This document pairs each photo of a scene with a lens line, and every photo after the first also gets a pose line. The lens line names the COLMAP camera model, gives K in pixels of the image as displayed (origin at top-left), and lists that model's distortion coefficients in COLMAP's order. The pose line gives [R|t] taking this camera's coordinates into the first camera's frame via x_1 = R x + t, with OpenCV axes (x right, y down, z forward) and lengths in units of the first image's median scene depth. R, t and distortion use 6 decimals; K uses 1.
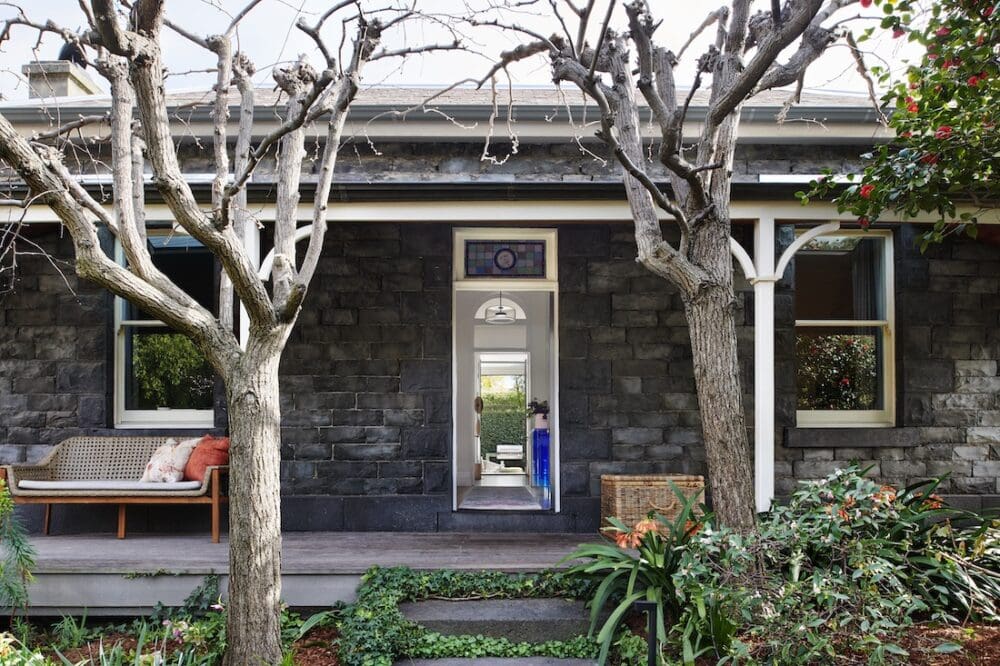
lens RADIAL K [[4125.0, 0, 500.0], [0, 4125.0, 333.0], [0, 0, 1]] dist [0.205658, 0.534102]
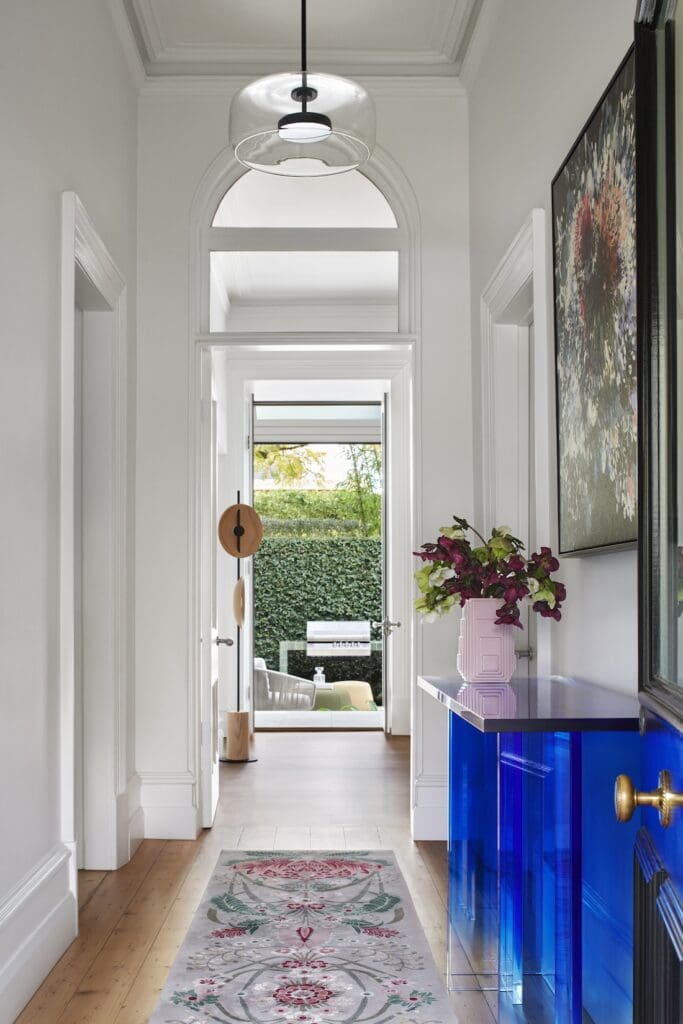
lens RADIAL K [[4224.0, 0, 341.5], [0, 4224.0, 512.0], [0, 0, 1]] dist [0.205658, 0.534102]
pose [[0.999996, -0.001151, 0.002485, 0.001633], [0.001100, 0.999789, 0.020504, 0.008290], [-0.002508, -0.020501, 0.999787, 0.594742]]
